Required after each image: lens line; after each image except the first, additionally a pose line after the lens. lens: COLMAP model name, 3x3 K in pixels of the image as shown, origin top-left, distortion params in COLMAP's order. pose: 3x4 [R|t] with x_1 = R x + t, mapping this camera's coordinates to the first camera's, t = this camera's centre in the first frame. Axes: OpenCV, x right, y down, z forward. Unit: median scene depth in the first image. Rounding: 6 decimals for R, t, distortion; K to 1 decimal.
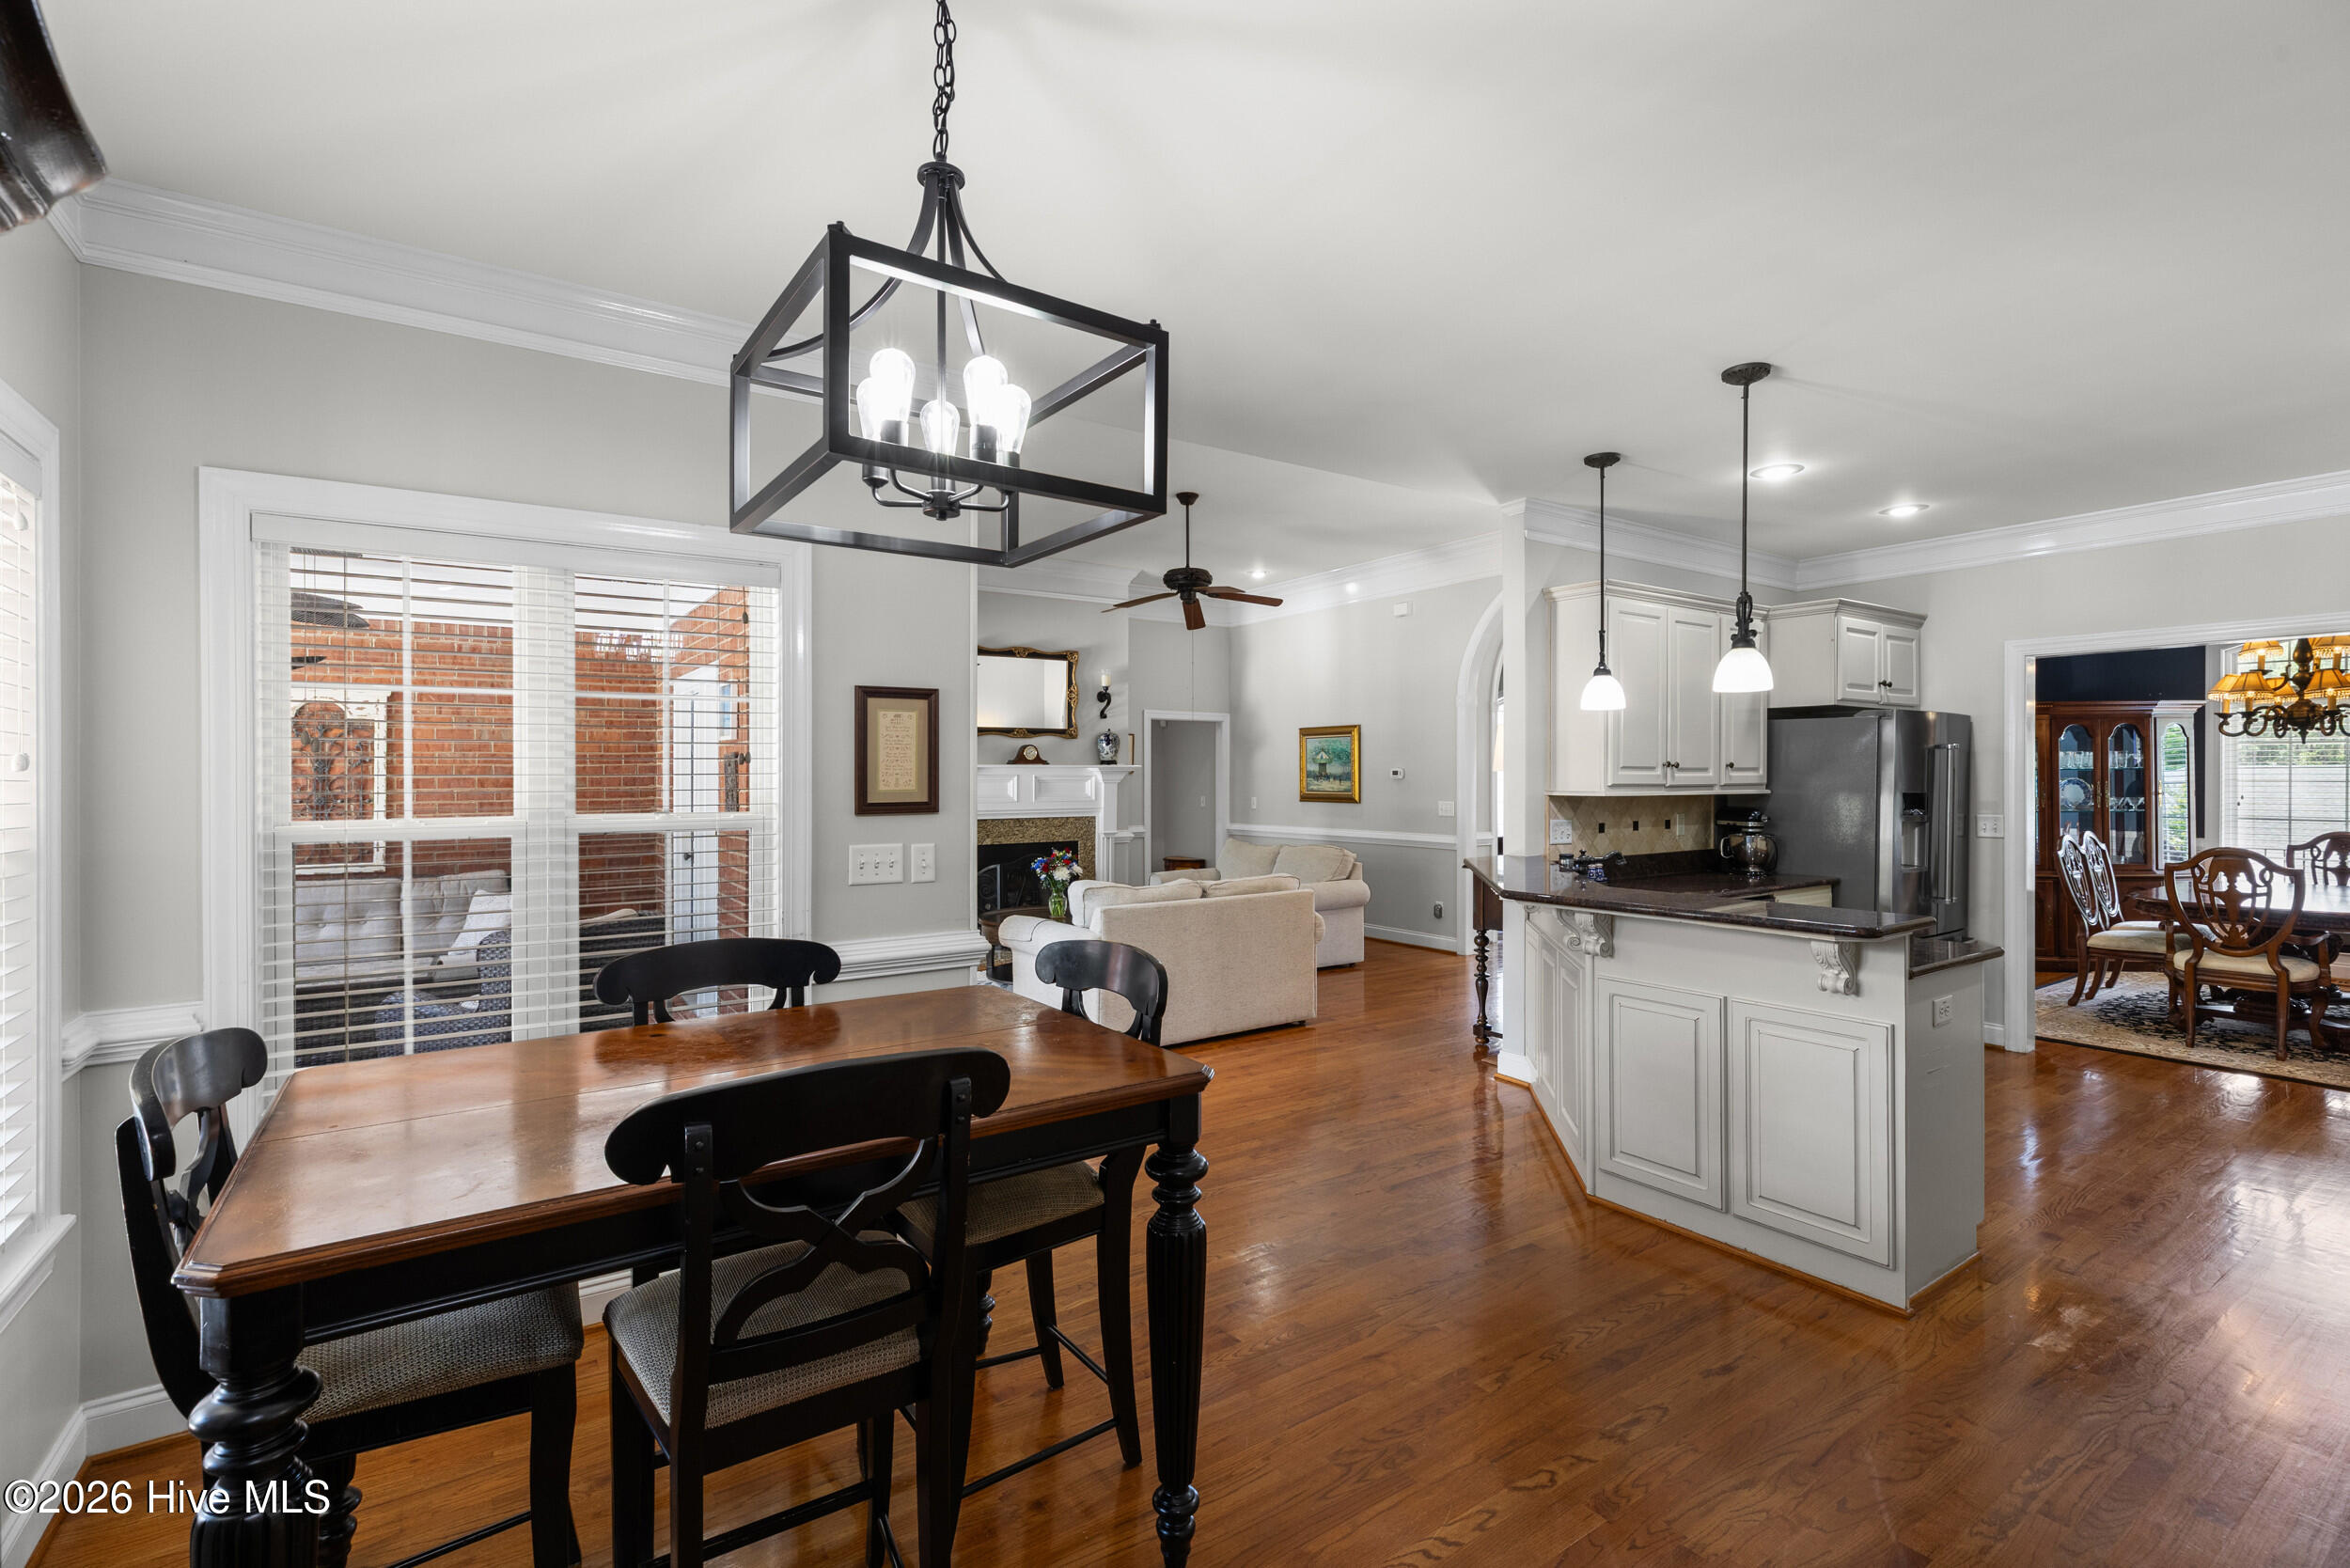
lens RADIAL K [[1053.4, 0, 1172.3], [0, 1053.4, 769.6], [0, 0, 1]] dist [0.004258, 0.000490]
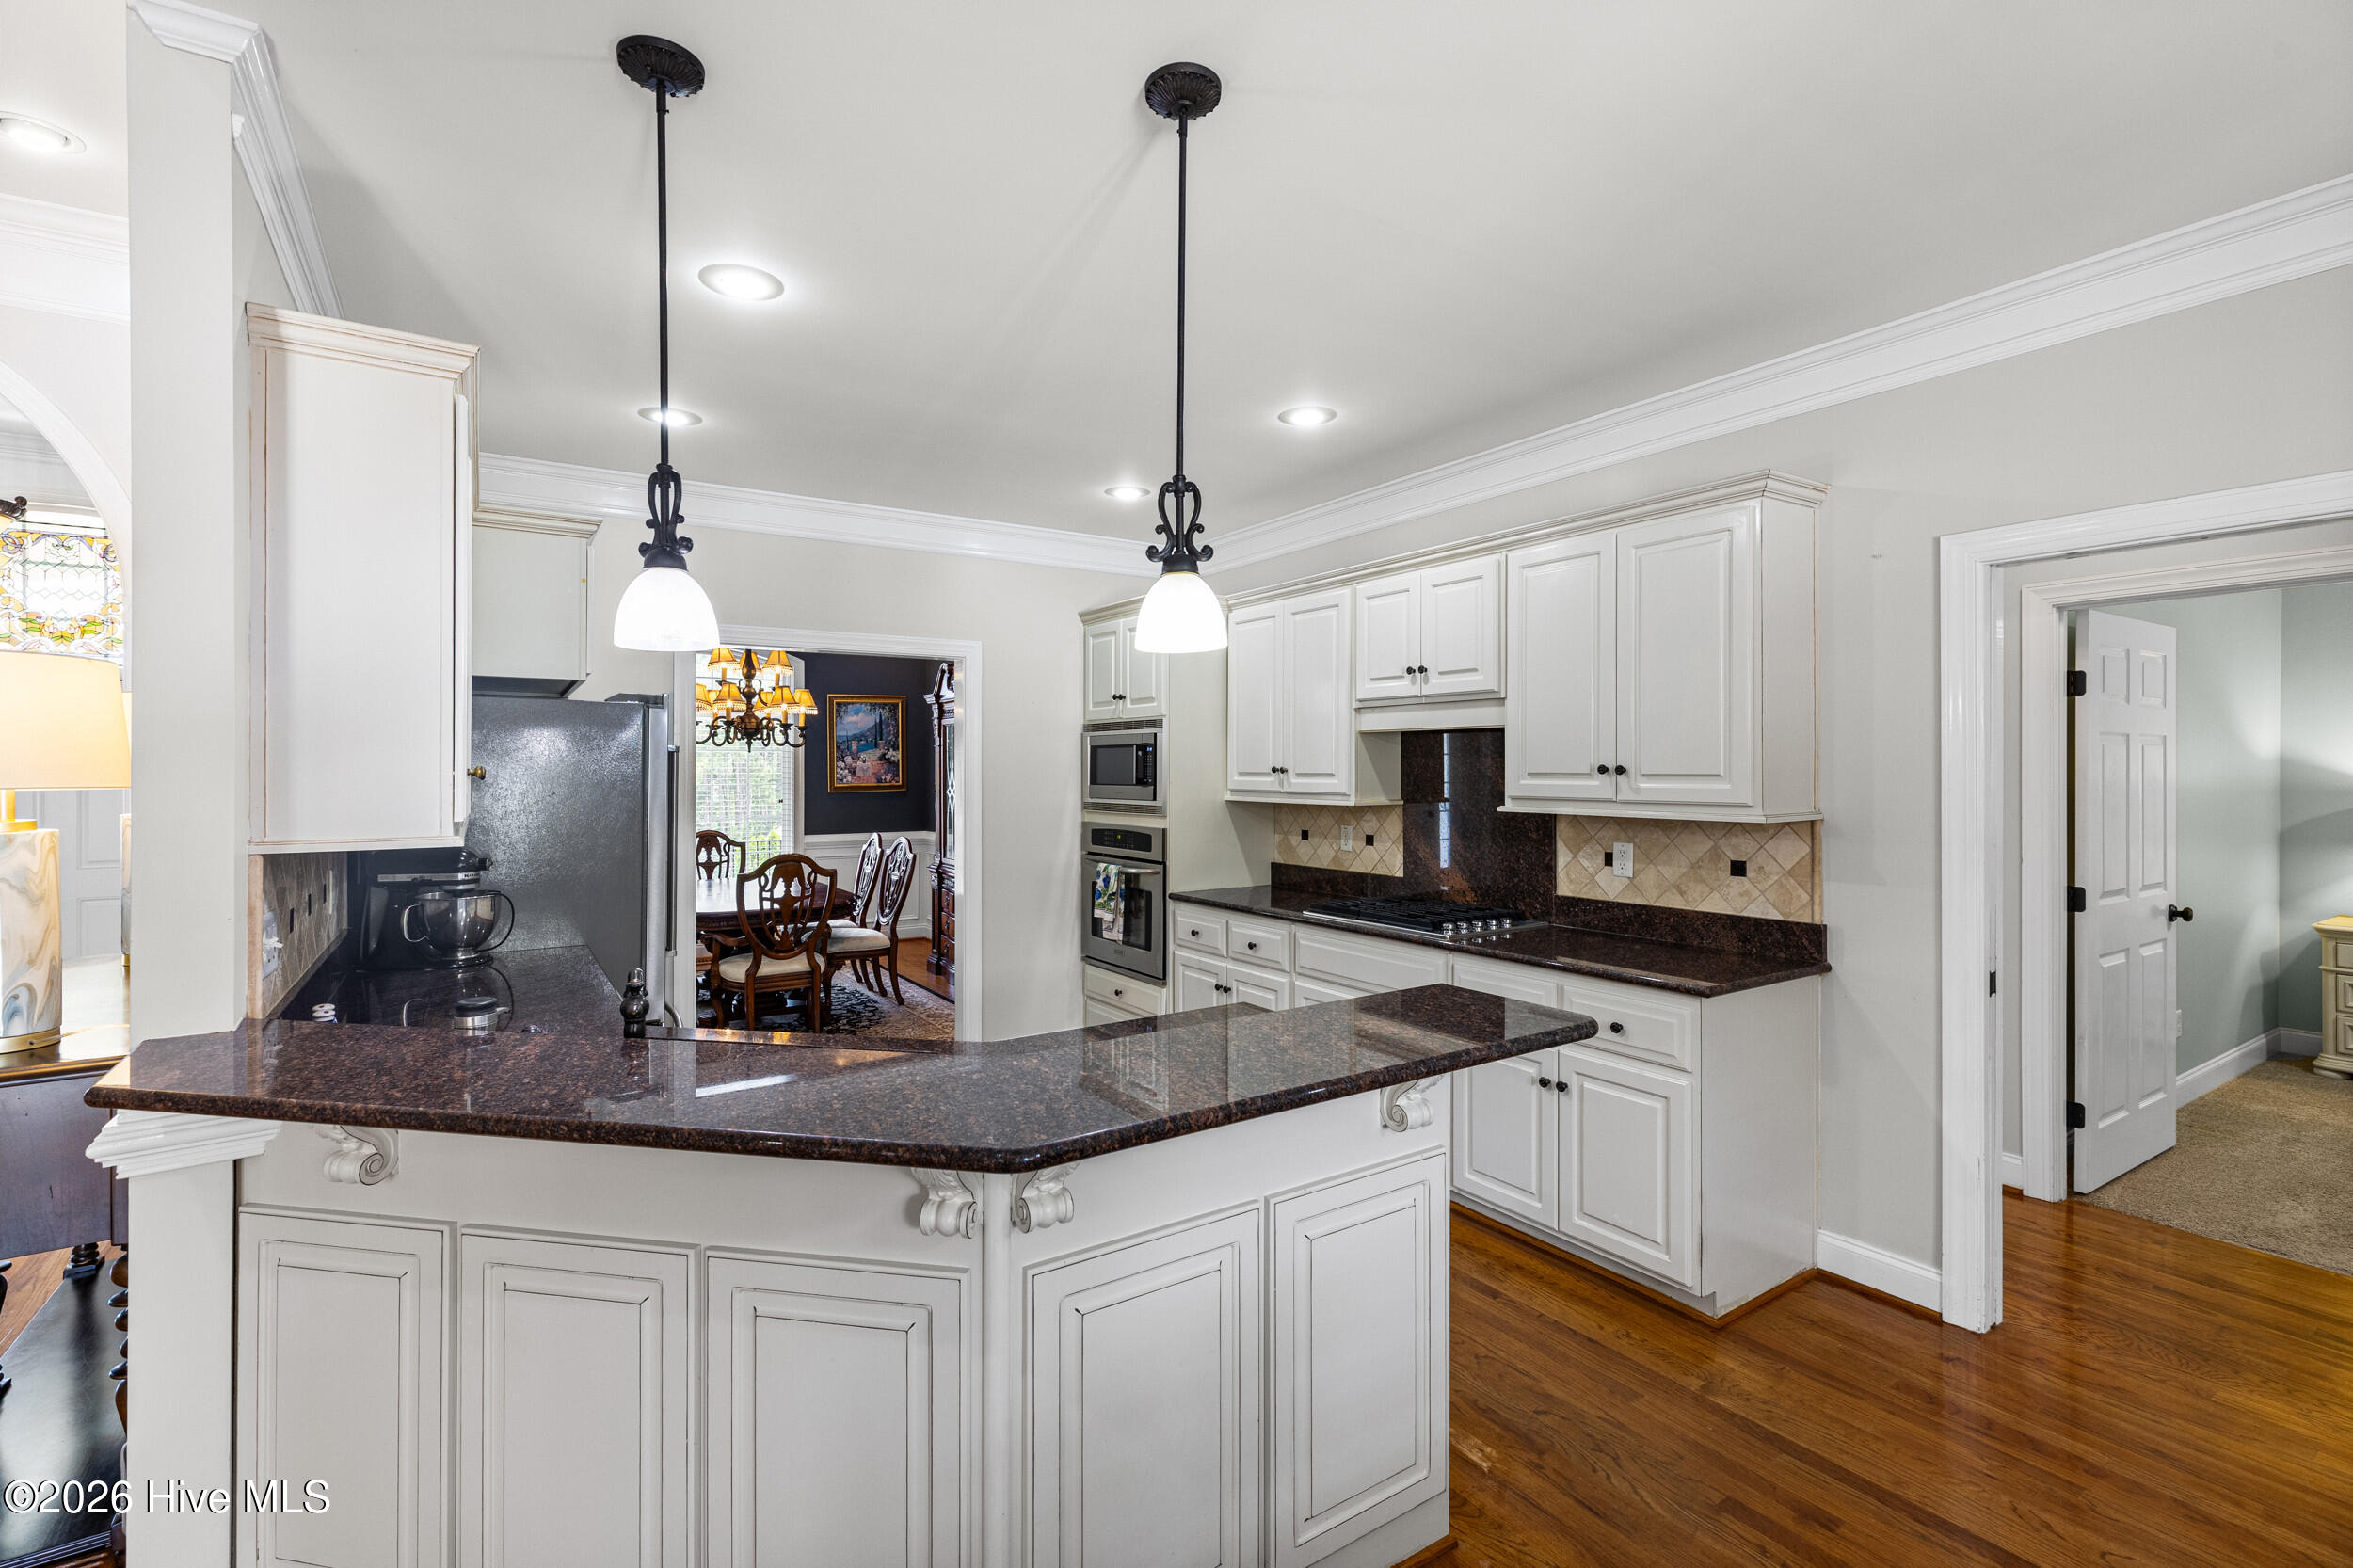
lens RADIAL K [[1054.7, 0, 1170.1], [0, 1054.7, 767.3], [0, 0, 1]] dist [0.004258, 0.000490]
pose [[0.014940, 0.004317, 0.999879, -0.013293], [-0.002058, 0.999989, -0.004287, -0.004458], [-0.999886, -0.001994, 0.014949, 0.483905]]
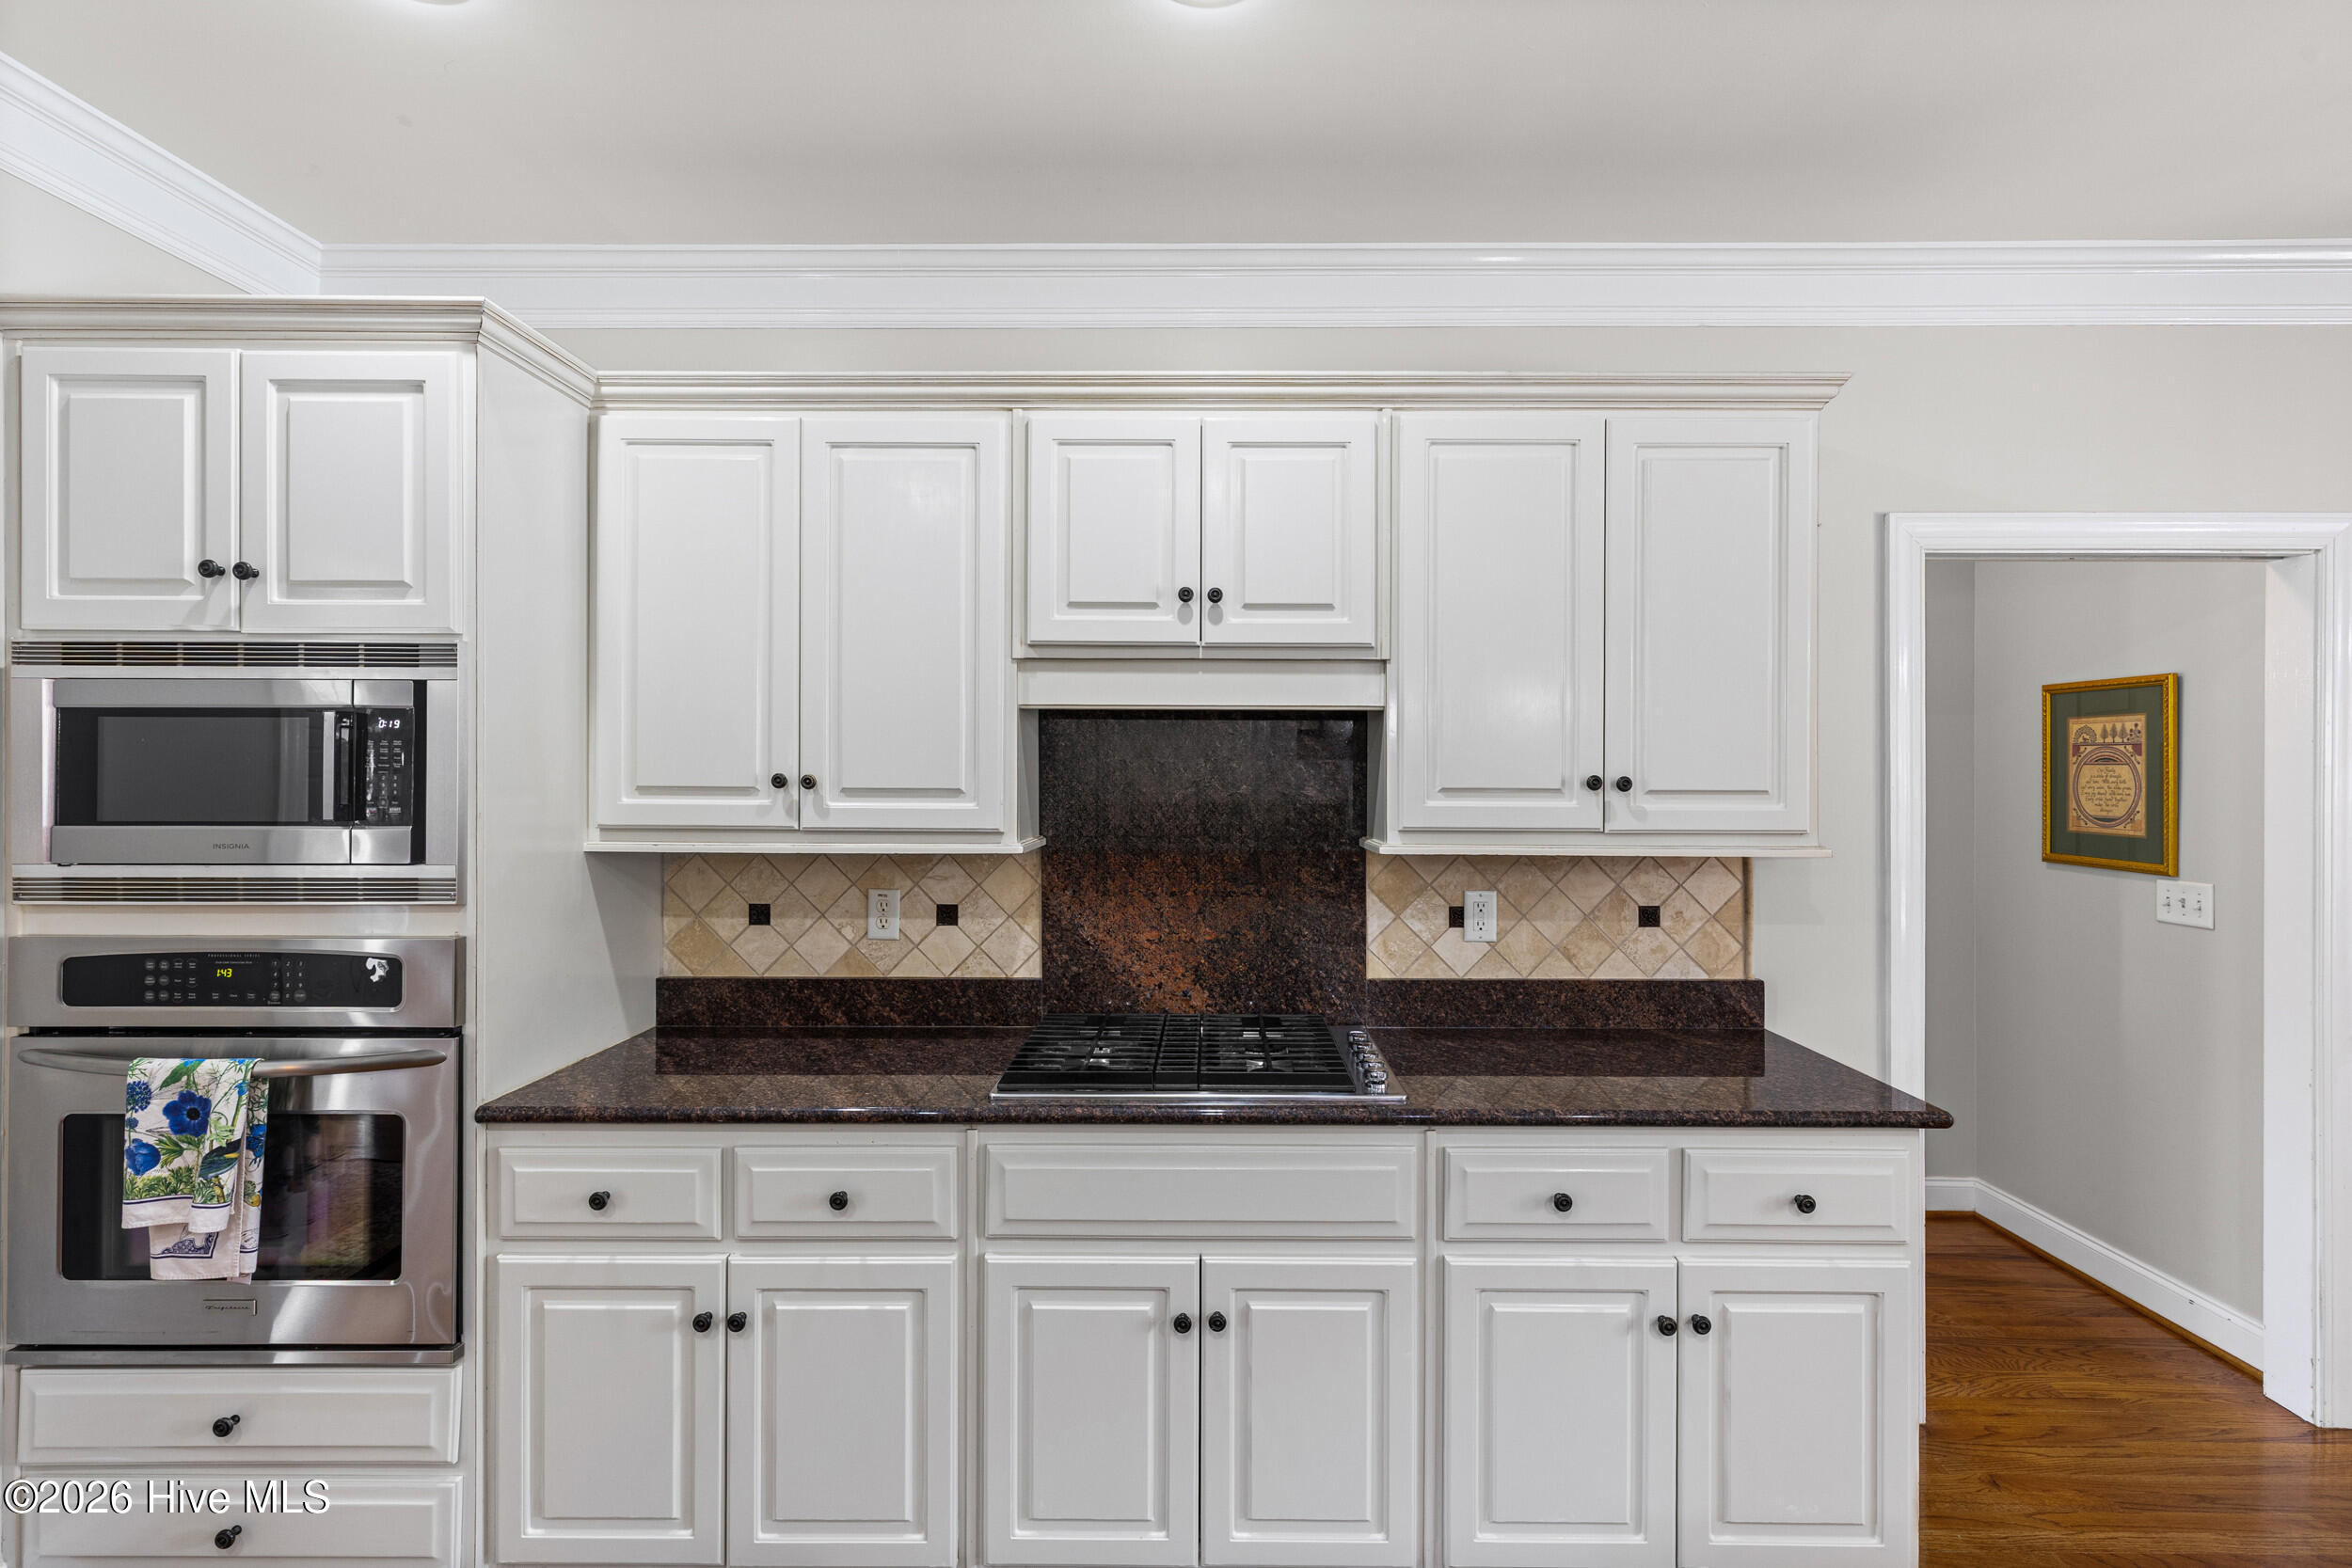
lens RADIAL K [[1054.1, 0, 1213.1], [0, 1054.1, 774.1], [0, 0, 1]] dist [0.004258, 0.000490]
pose [[-0.823401, 0.002015, 0.567457, 0.389018], [-0.002743, 0.999968, -0.007532, -0.005959], [-0.567453, -0.007758, -0.823369, 0.609308]]
